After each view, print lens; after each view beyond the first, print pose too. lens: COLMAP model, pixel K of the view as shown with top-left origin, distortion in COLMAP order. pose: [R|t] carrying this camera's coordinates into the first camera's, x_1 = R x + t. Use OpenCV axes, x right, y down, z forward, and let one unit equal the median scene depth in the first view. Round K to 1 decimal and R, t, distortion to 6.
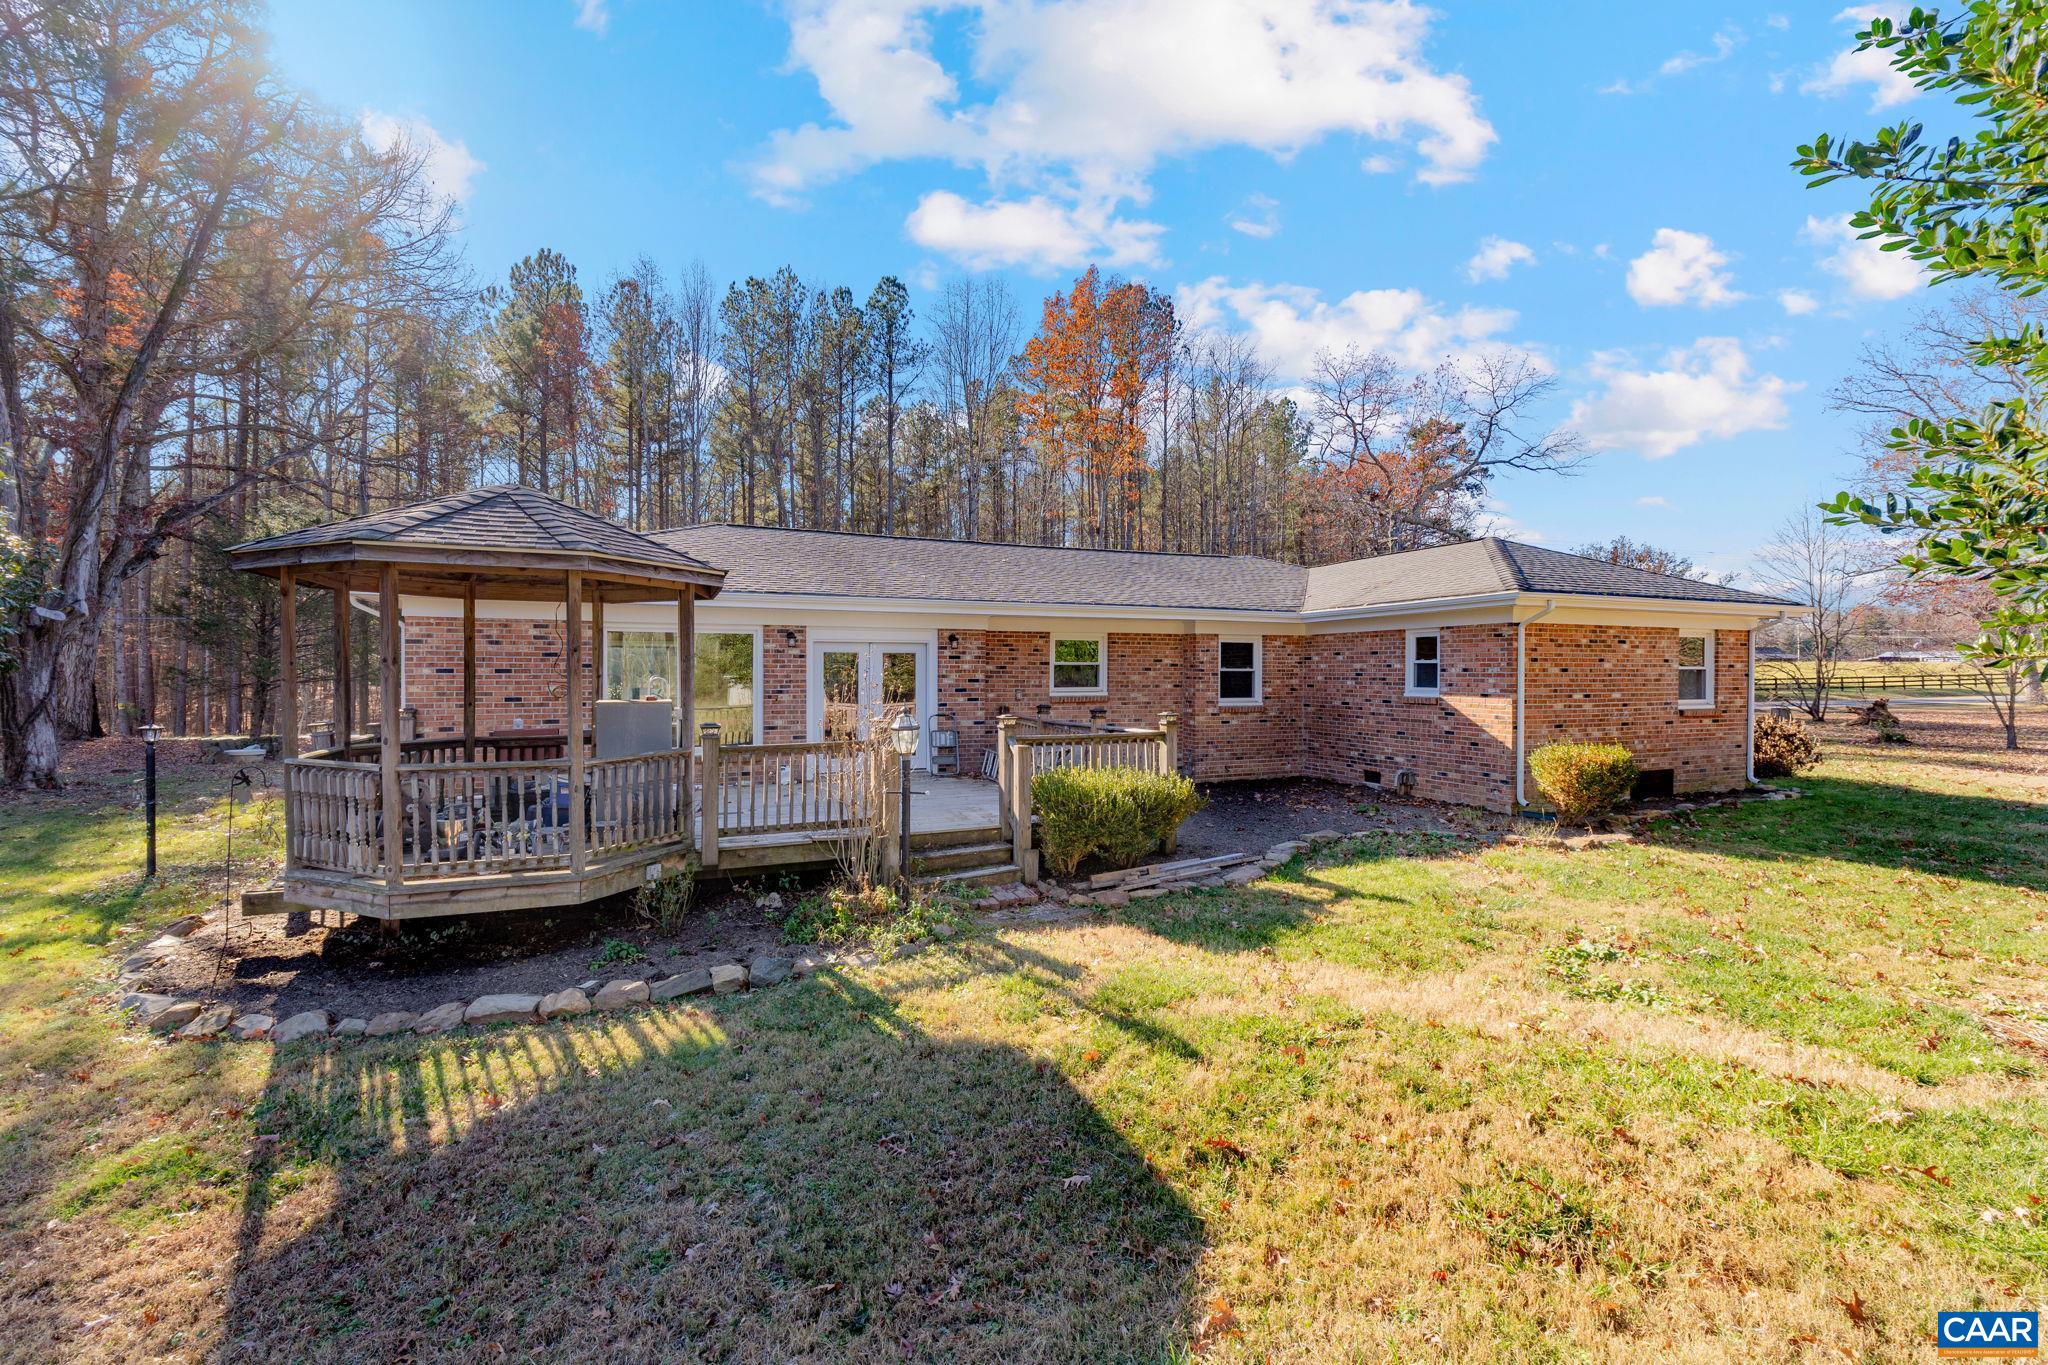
lens RADIAL K [[890.2, 0, 1015.6], [0, 890.2, 680.3], [0, 0, 1]] dist [-0.013546, 0.001620]
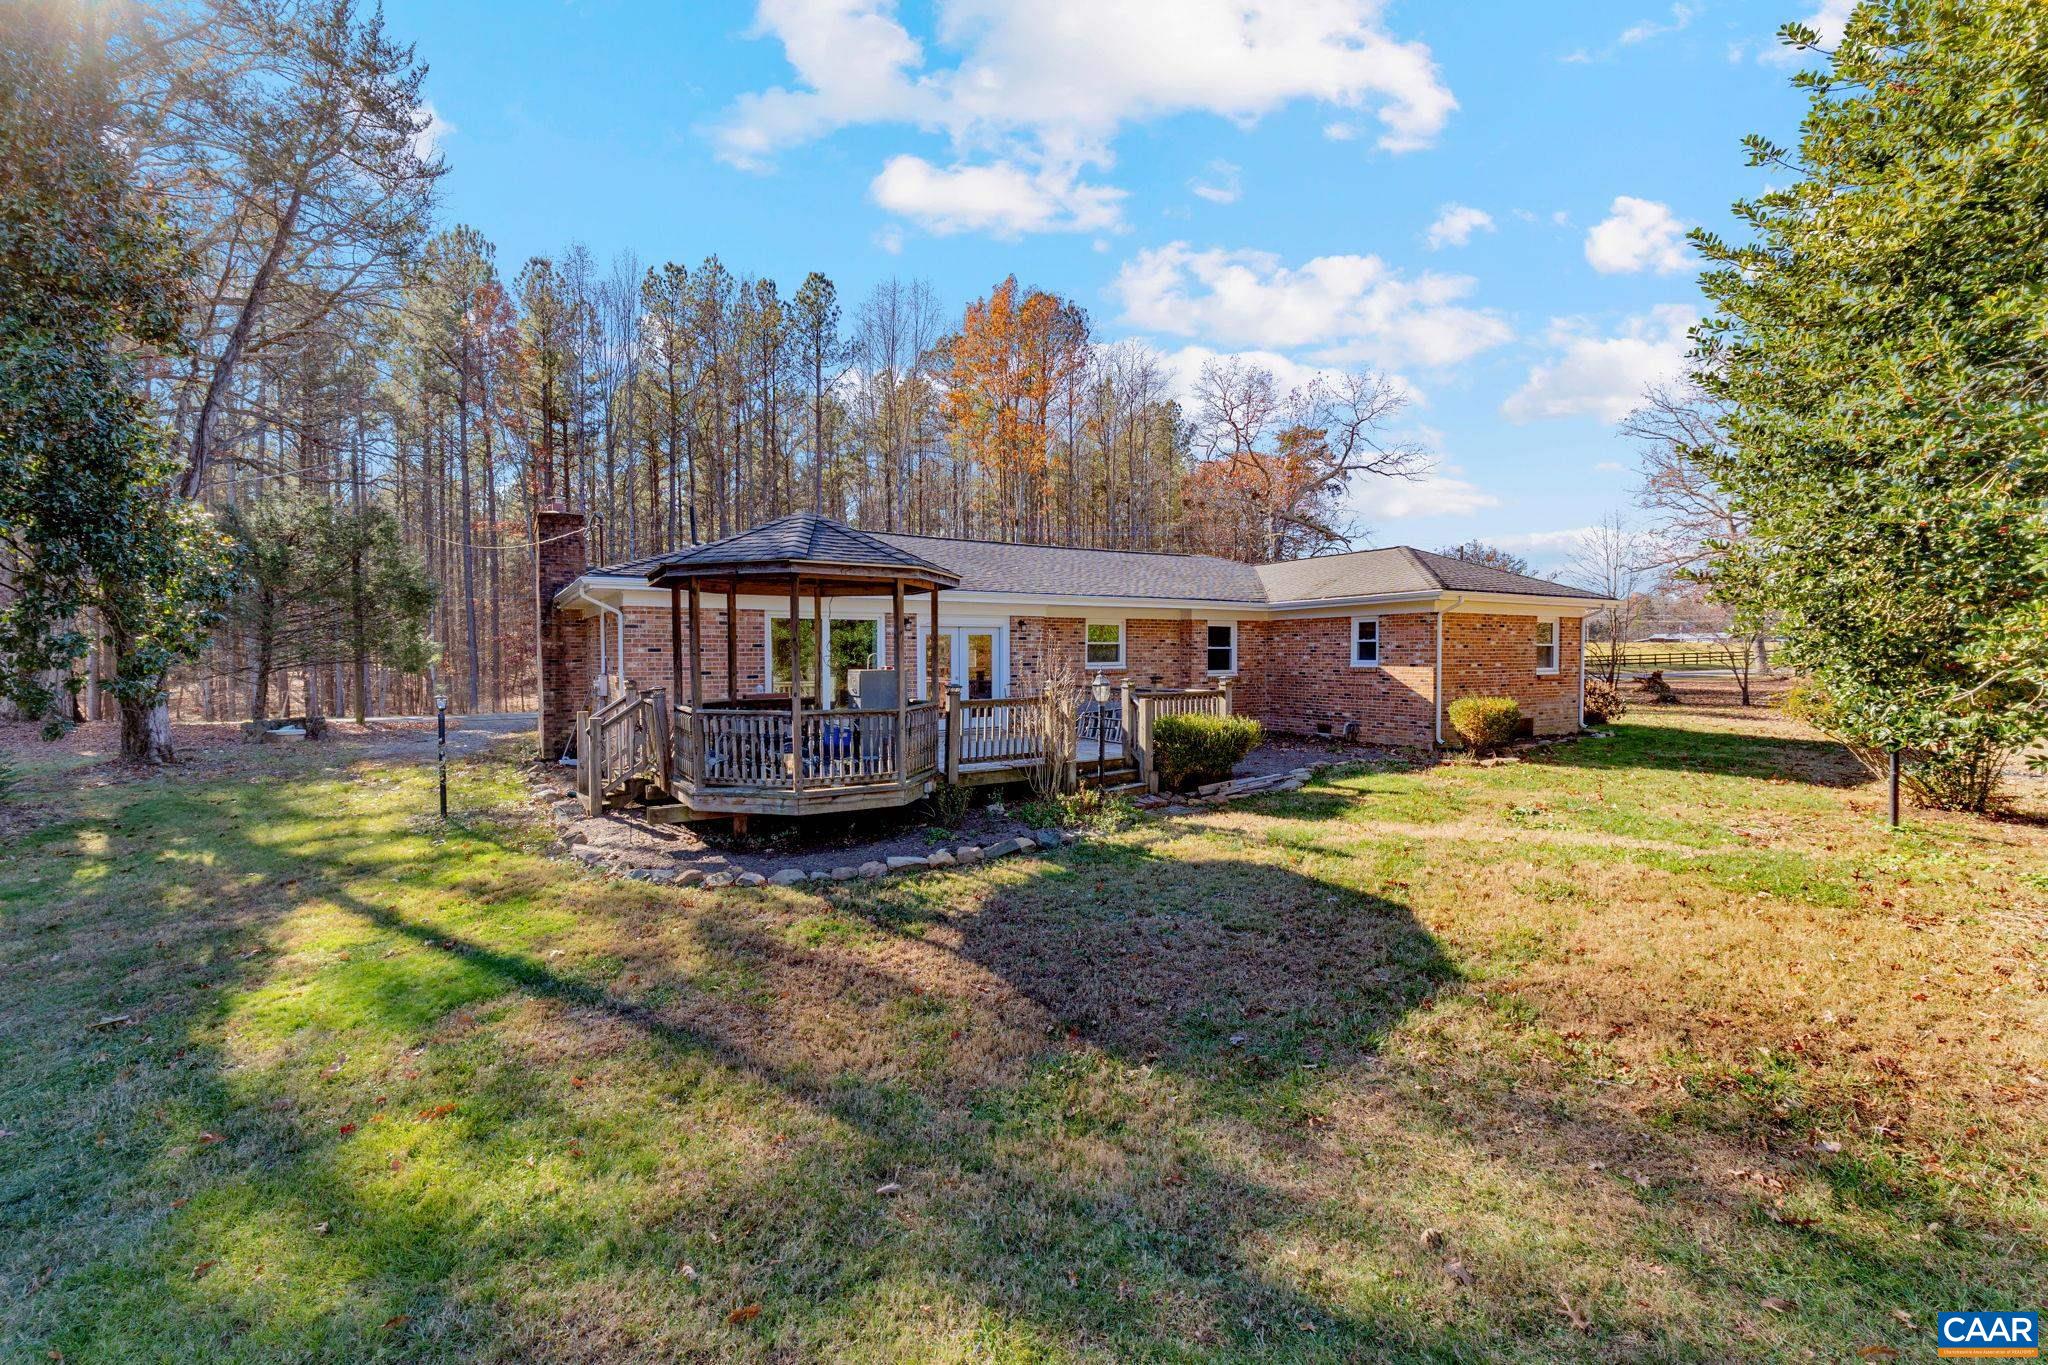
lens RADIAL K [[890.2, 0, 1017.2], [0, 890.2, 683.3], [0, 0, 1]] dist [-0.013546, 0.001620]
pose [[0.987687, -0.010269, 0.156105, -0.239066], [0.006889, 0.999730, 0.022173, 0.008719], [-0.156291, -0.020825, 0.987492, -0.215338]]
